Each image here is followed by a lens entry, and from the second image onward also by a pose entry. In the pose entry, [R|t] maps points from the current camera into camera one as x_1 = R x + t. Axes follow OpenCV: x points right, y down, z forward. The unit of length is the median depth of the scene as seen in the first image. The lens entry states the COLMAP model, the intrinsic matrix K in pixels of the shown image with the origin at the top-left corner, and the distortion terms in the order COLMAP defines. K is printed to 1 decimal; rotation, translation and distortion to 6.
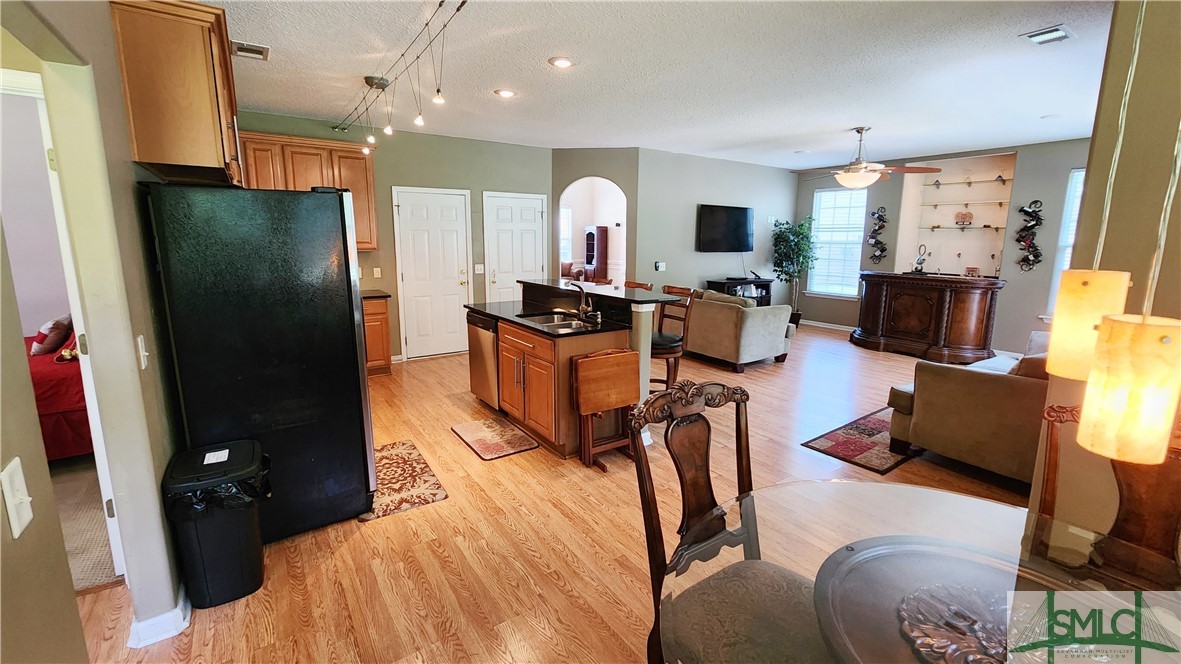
lens RADIAL K [[487.6, 0, 596.1], [0, 487.6, 317.1], [0, 0, 1]] dist [0.004597, -0.001503]
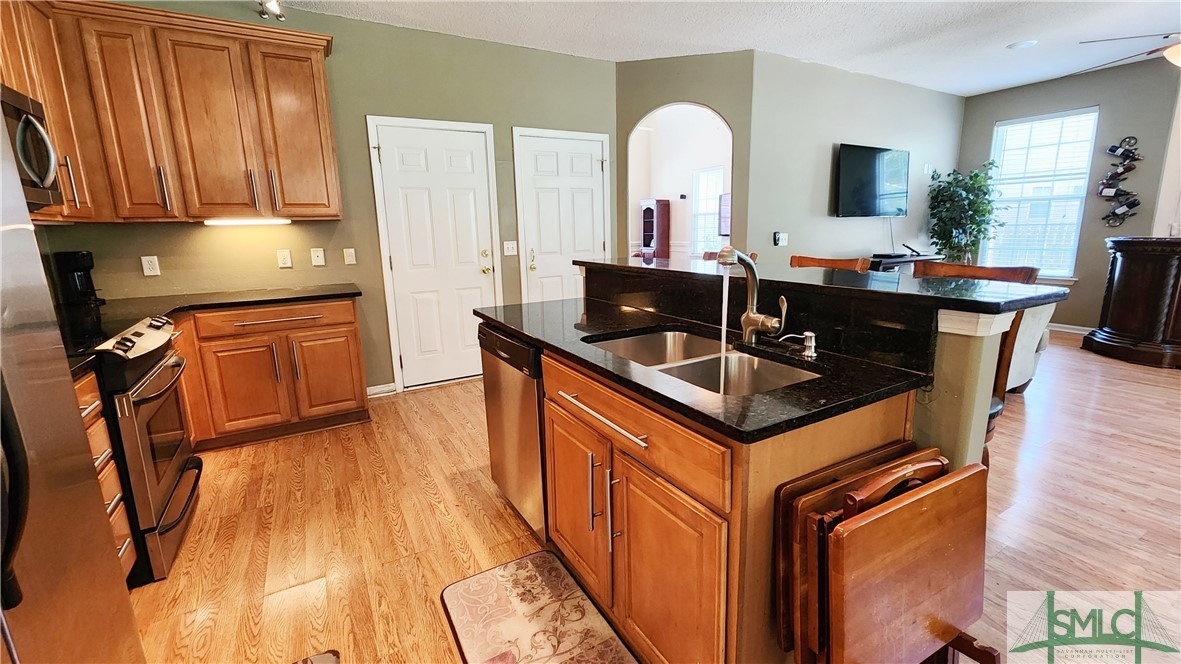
lens RADIAL K [[487.6, 0, 595.7], [0, 487.6, 320.3], [0, 0, 1]] dist [0.004597, -0.001503]
pose [[0.996396, -0.014492, -0.083582, -0.071527], [0.016920, 0.999453, 0.028406, -0.018592], [0.083124, -0.029718, 0.996096, 0.352354]]
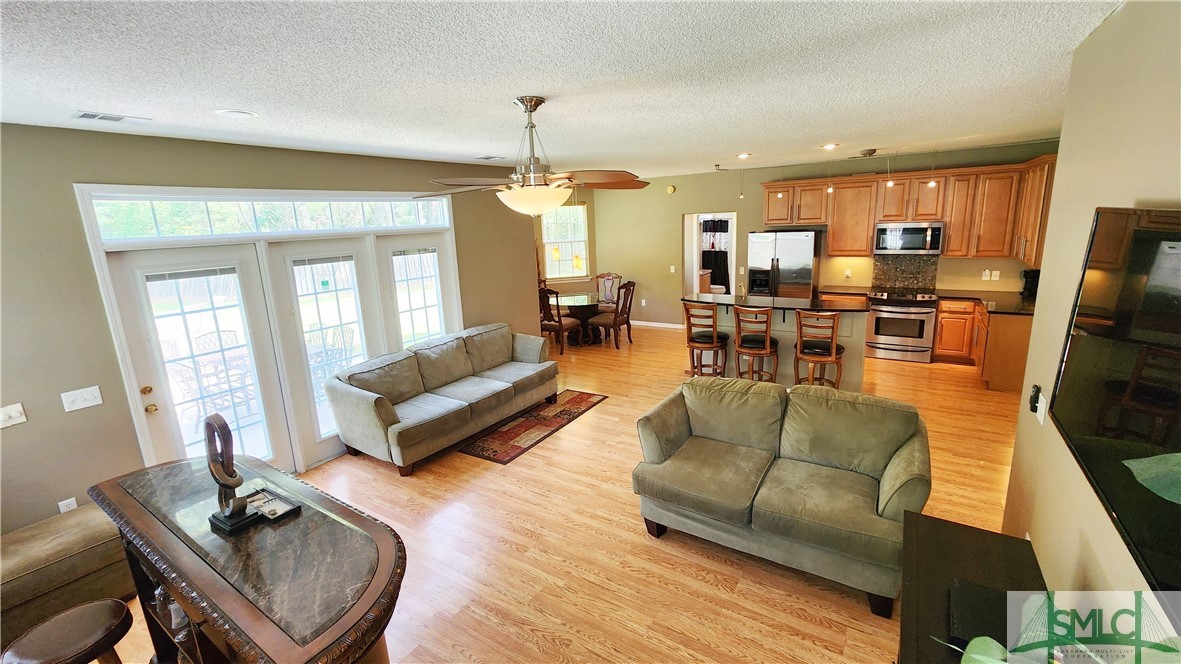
lens RADIAL K [[487.6, 0, 590.1], [0, 487.6, 323.9], [0, 0, 1]] dist [0.004597, -0.001503]
pose [[-0.925839, 0.110088, -0.361528, 0.574243], [-0.027324, 0.934628, 0.354575, -0.288822], [0.376928, 0.338158, -0.862308, 1.274874]]
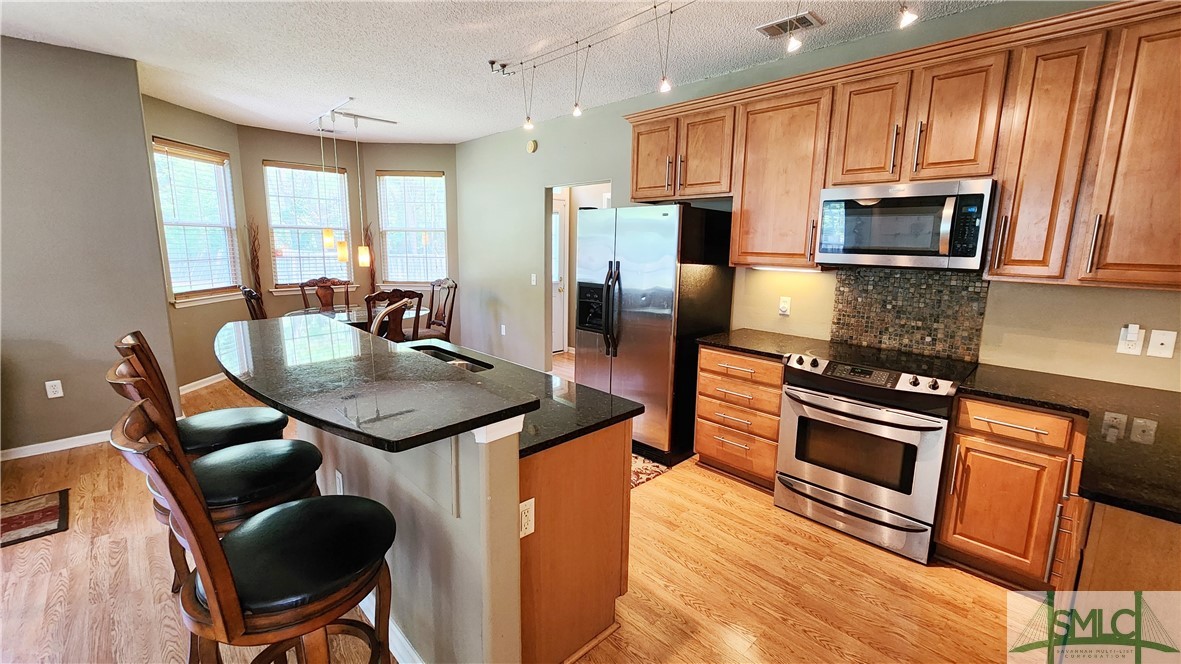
lens RADIAL K [[487.6, 0, 591.7], [0, 487.6, 326.1], [0, 0, 1]] dist [0.004597, -0.001503]
pose [[-0.986037, 0.005253, -0.166445, -0.111662], [-0.049993, 0.944062, 0.325957, -0.153751], [0.158846, 0.329727, -0.930617, 0.944582]]
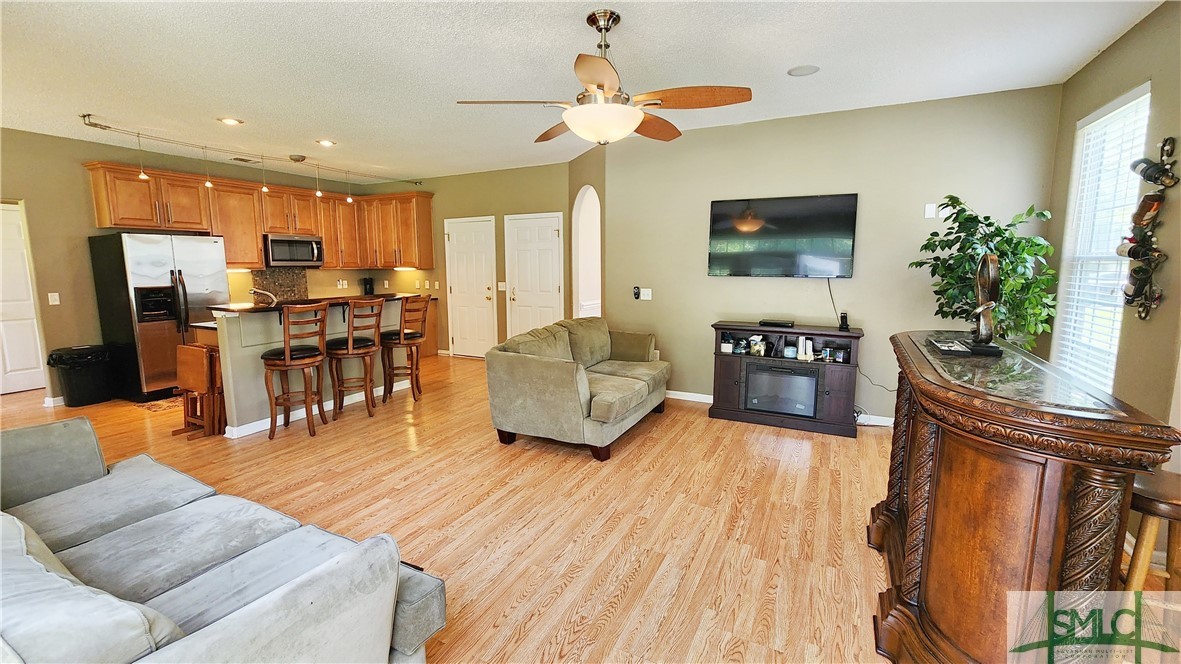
lens RADIAL K [[487.6, 0, 590.7], [0, 487.6, 326.2], [0, 0, 1]] dist [0.004597, -0.001503]
pose [[0.477020, 0.104715, -0.872632, 0.816206], [-0.135636, 0.989753, 0.044625, -0.086137], [0.868363, 0.097073, 0.486335, 0.647405]]
